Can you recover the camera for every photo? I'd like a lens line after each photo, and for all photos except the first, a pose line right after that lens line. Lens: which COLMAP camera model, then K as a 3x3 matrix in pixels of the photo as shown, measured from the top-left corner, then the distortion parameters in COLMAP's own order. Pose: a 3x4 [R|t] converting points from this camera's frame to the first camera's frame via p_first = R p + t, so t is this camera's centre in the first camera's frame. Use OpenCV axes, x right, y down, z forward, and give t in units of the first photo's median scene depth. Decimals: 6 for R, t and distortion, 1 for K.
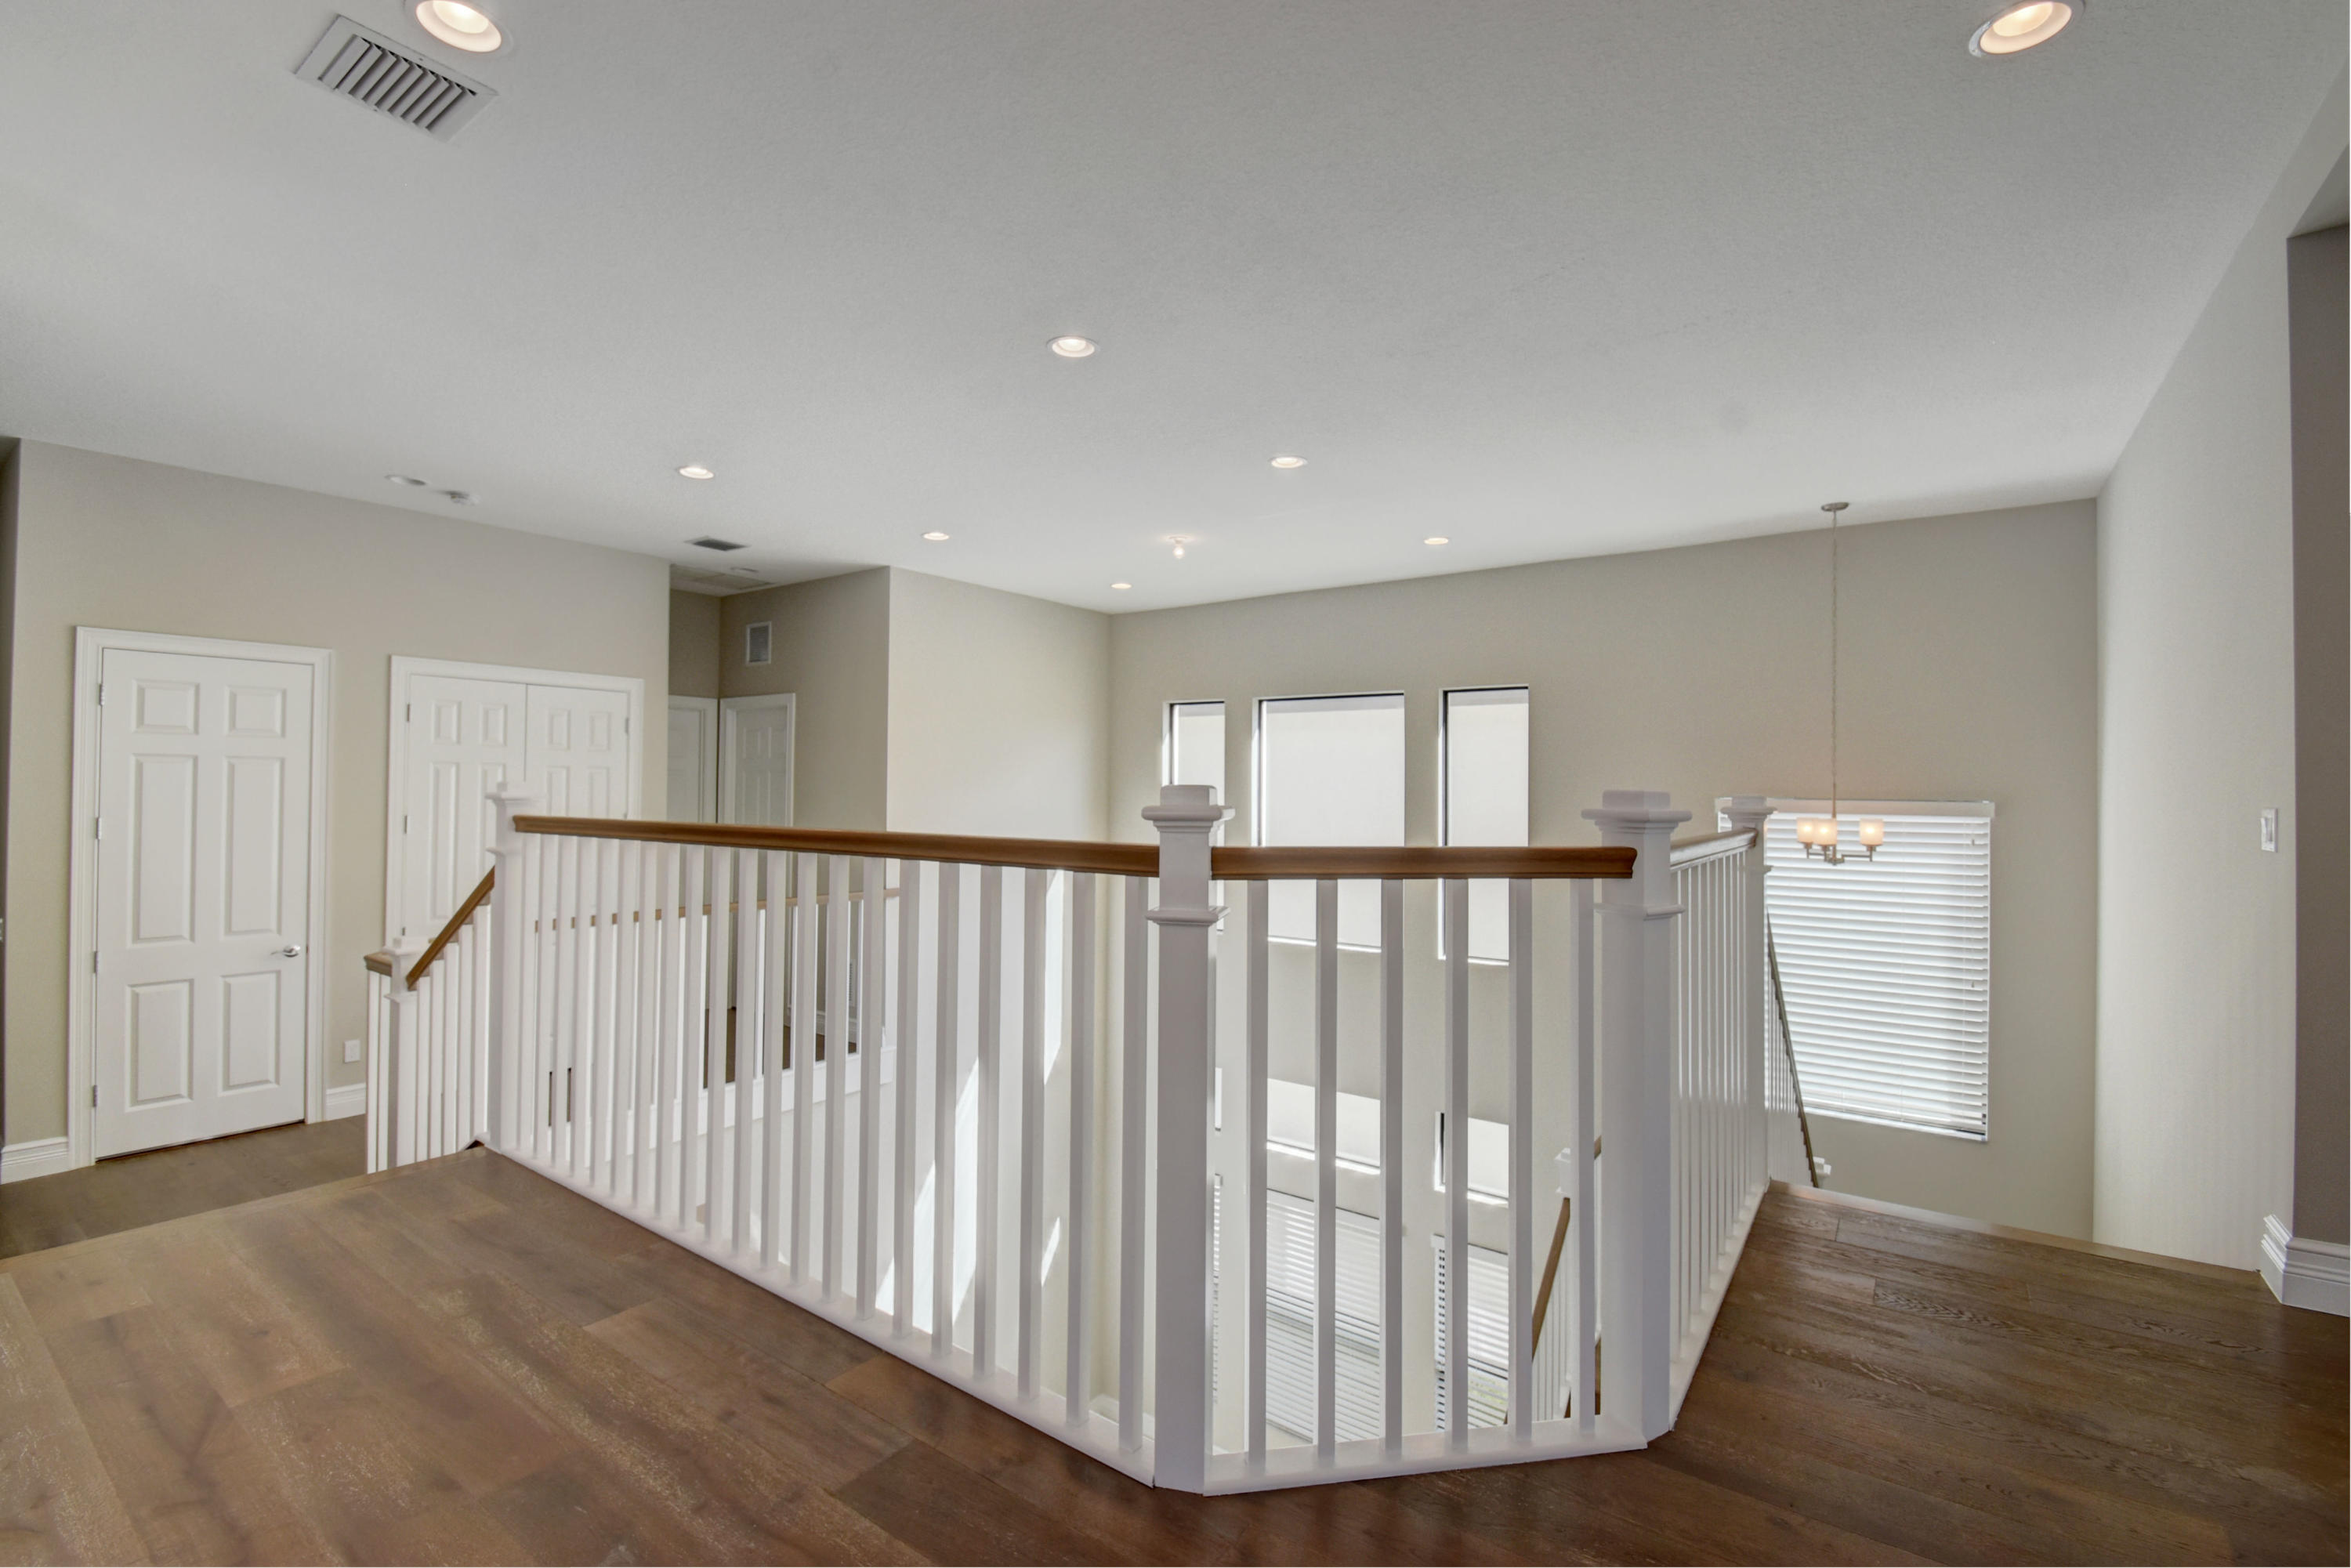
lens RADIAL K [[1030.0, 0, 1165.2], [0, 1030.0, 781.2], [0, 0, 1]] dist [0.008689, -0.015530]
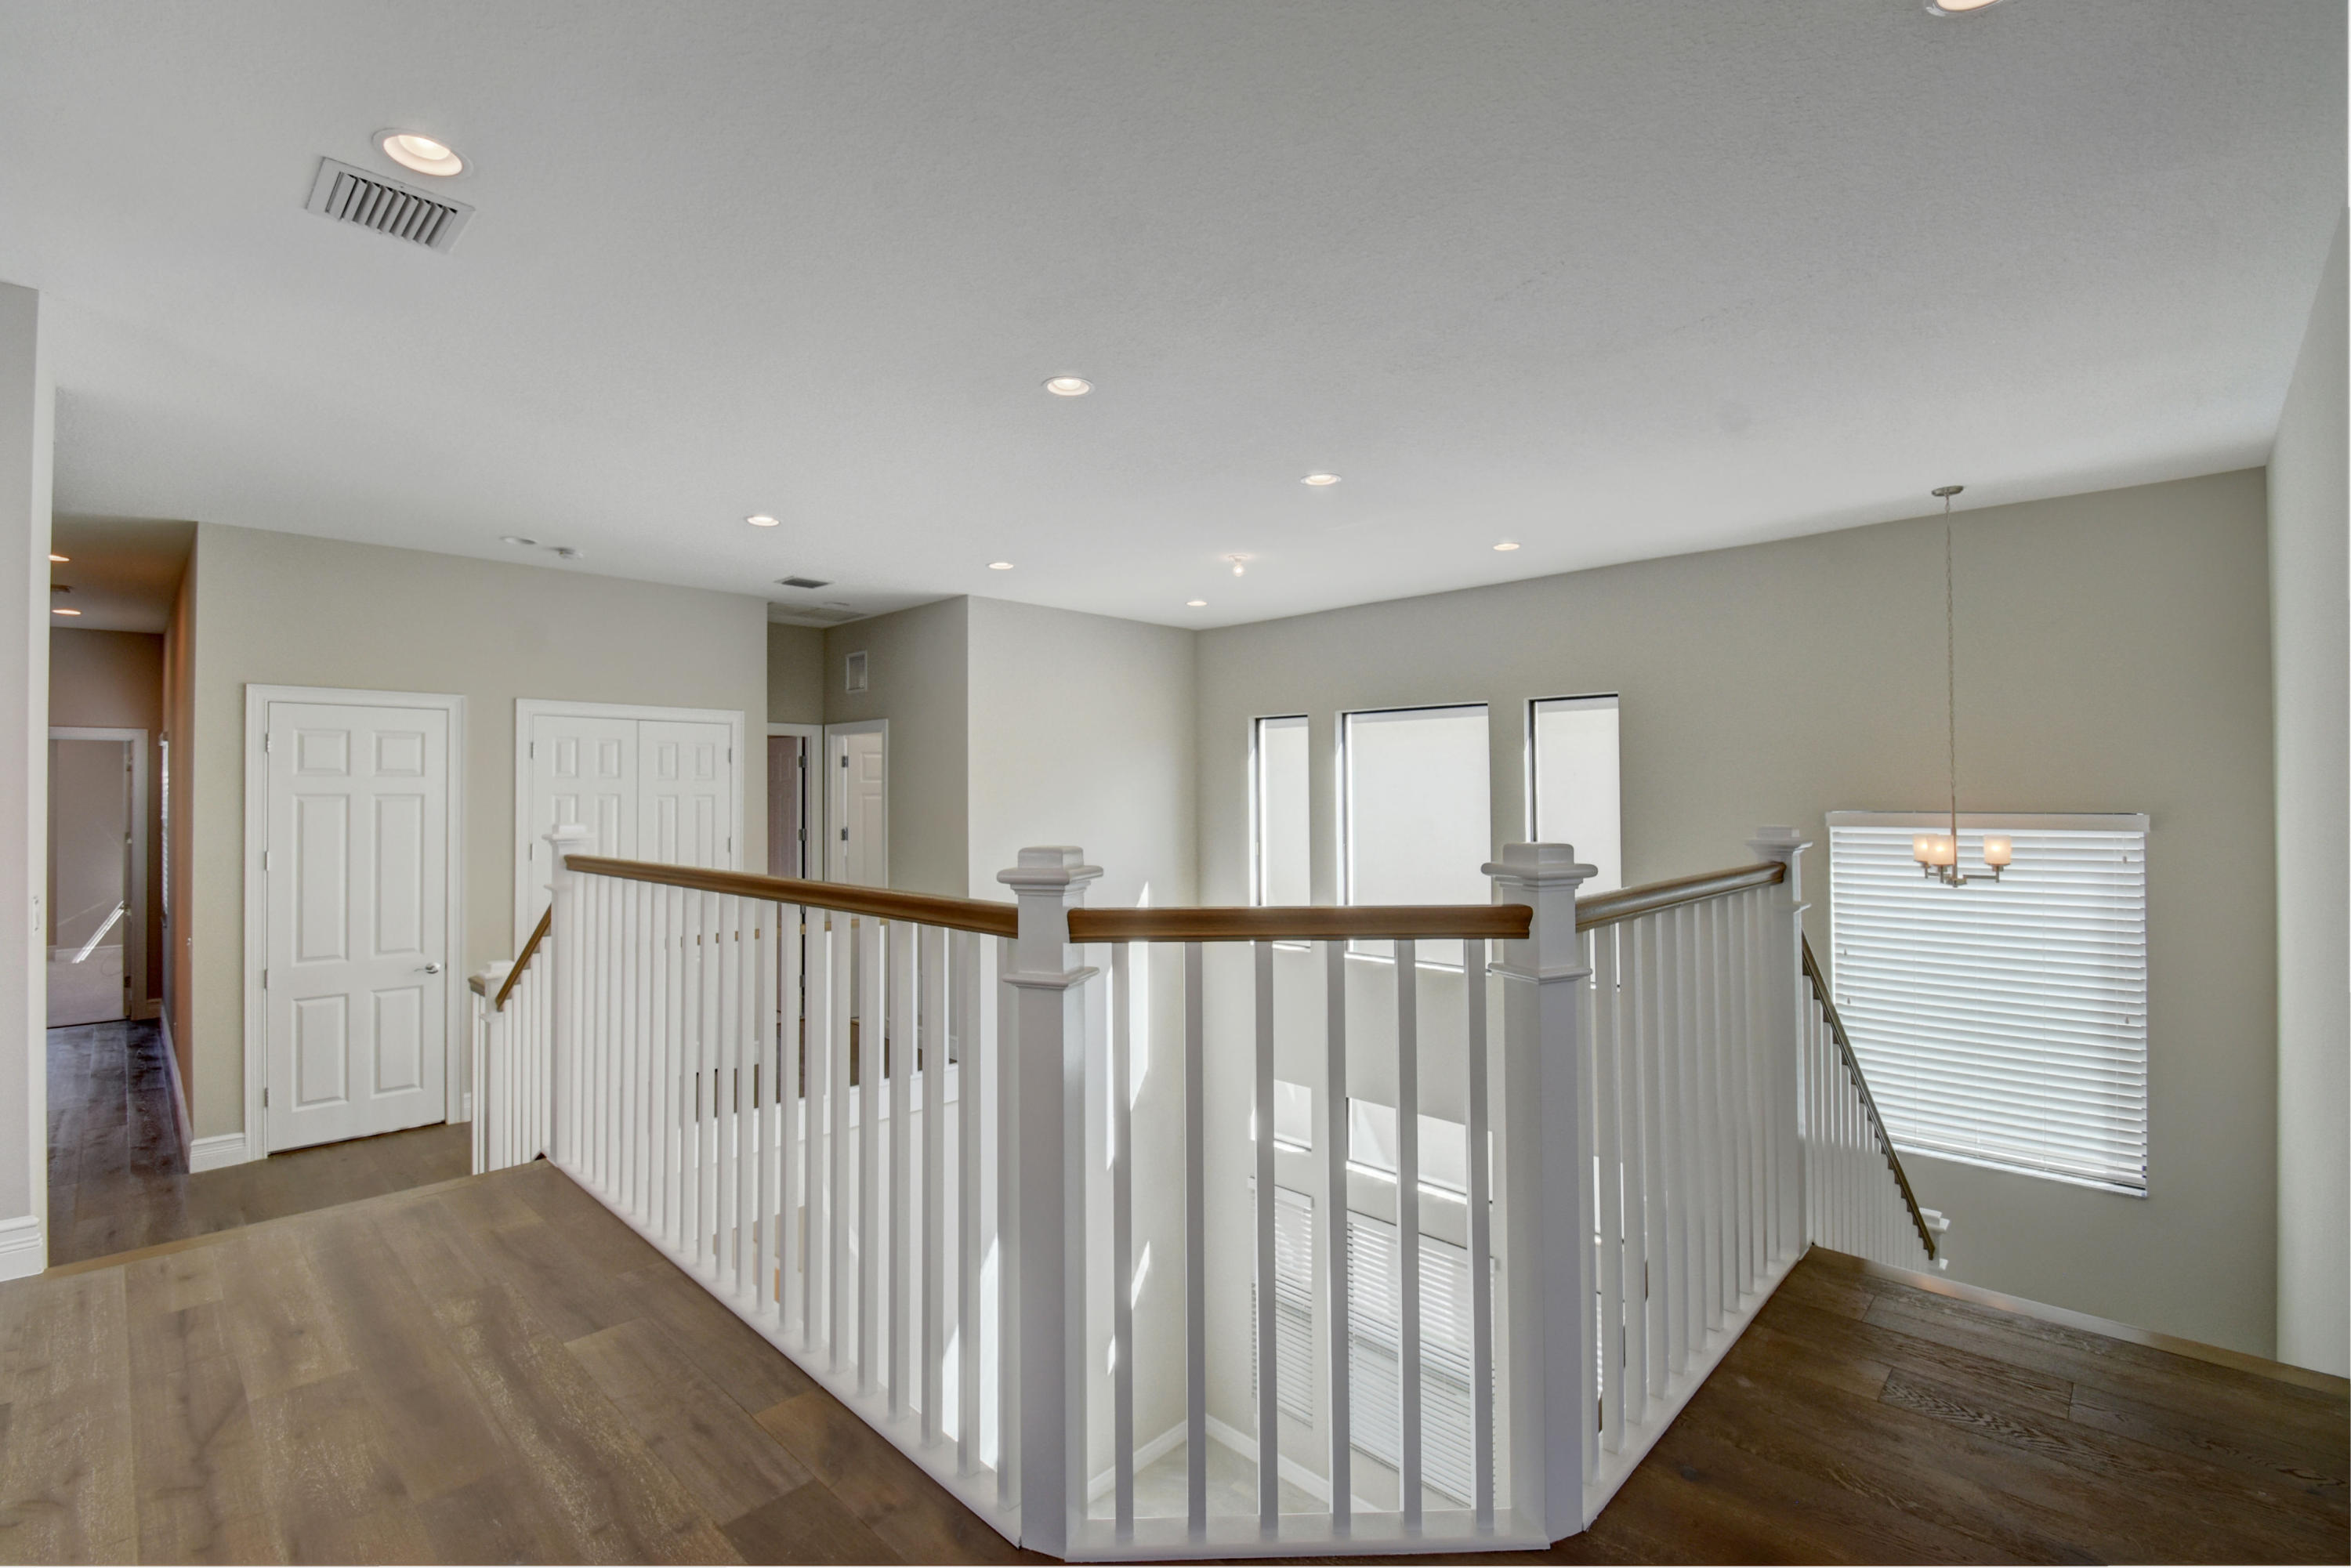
lens RADIAL K [[1030.0, 0, 1165.2], [0, 1030.0, 781.2], [0, 0, 1]] dist [0.008689, -0.015530]
pose [[0.989927, -0.016987, -0.140556, 0.130511], [0.016480, 0.999853, -0.004770, -0.025415], [0.140617, 0.002406, 0.990061, 0.011420]]
